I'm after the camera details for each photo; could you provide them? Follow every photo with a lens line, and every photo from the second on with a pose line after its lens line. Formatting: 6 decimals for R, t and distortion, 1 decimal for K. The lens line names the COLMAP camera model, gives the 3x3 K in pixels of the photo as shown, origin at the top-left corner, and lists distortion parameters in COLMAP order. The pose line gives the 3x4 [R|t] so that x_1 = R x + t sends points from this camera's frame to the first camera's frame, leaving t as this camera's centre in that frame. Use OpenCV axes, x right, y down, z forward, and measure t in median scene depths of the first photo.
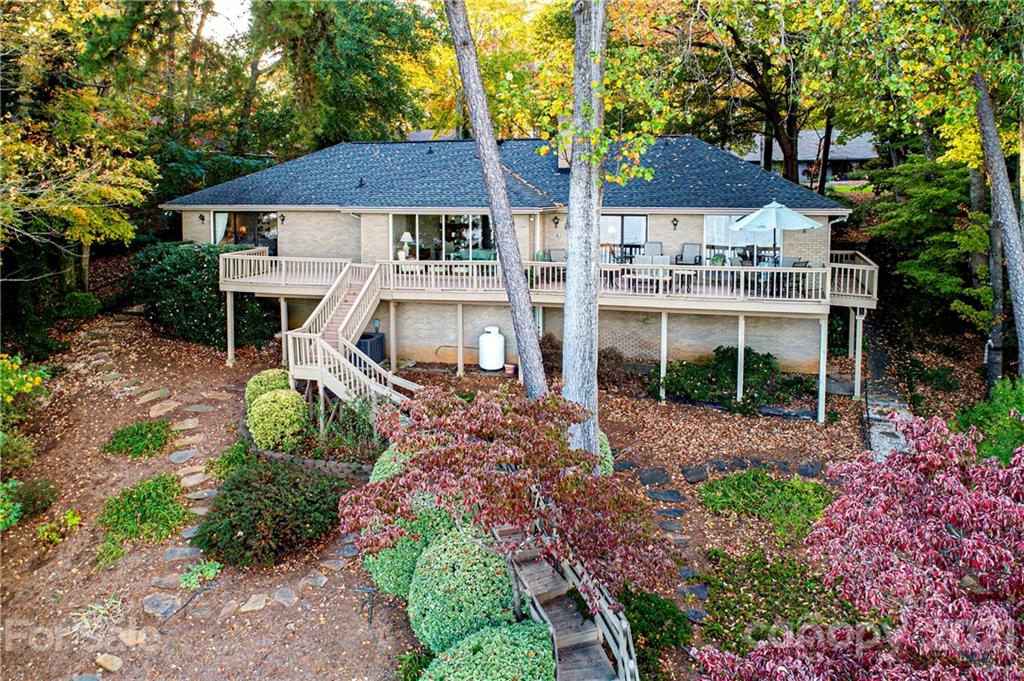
lens RADIAL K [[702.6, 0, 513.2], [0, 702.6, 273.7], [0, 0, 1]] dist [-0.004168, -0.004084]
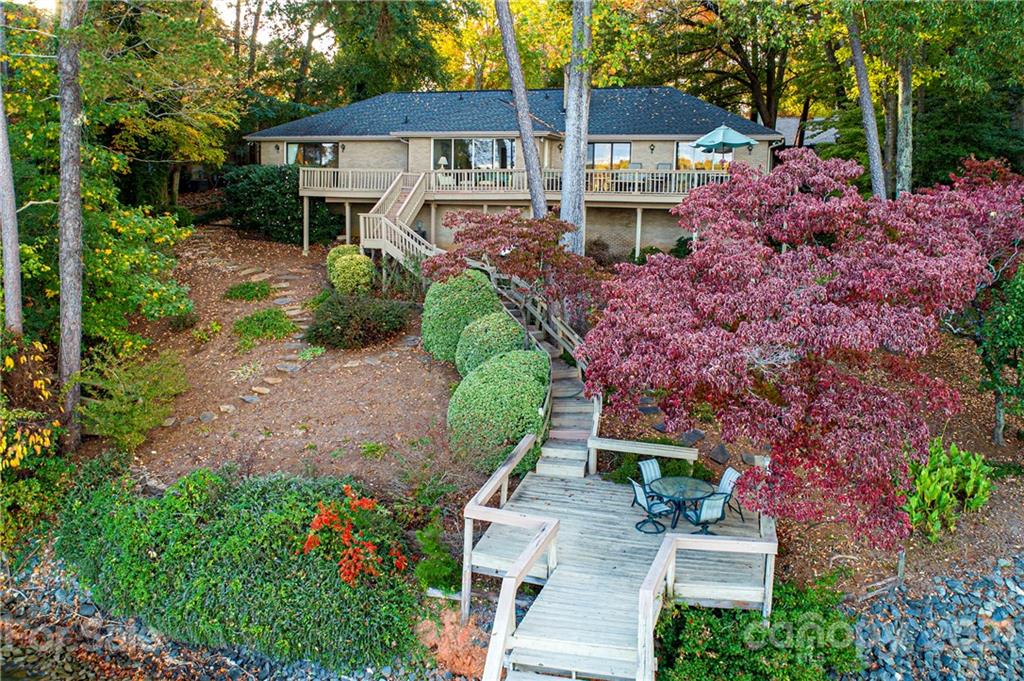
lens RADIAL K [[704.9, 0, 512.2], [0, 704.9, 290.5], [0, 0, 1]] dist [-0.007030, -0.001901]
pose [[0.999679, 0.021916, -0.012685, -0.005782], [-0.021578, 0.999424, 0.026208, 0.174389], [0.013252, -0.025926, 0.999576, -0.331552]]
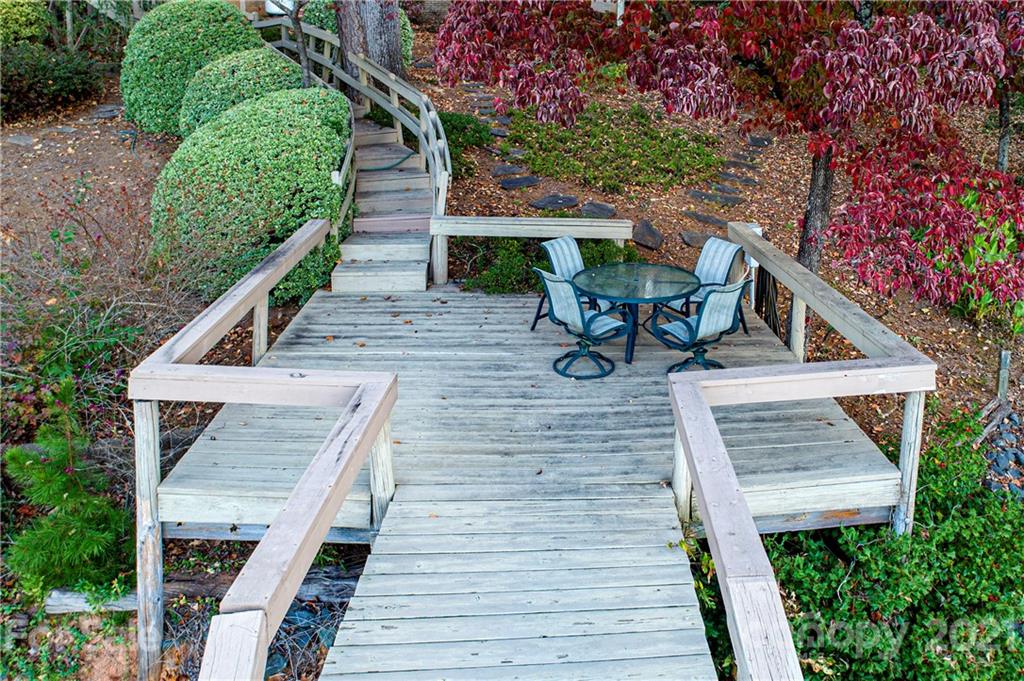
lens RADIAL K [[700.9, 0, 511.9], [0, 700.9, 184.7], [0, 0, 1]] dist [0.000407, -0.001758]
pose [[0.961914, -0.021906, 0.272474, 0.006066], [0.002587, 0.997469, 0.071060, 0.302326], [-0.273341, -0.067648, 0.959536, 0.023606]]
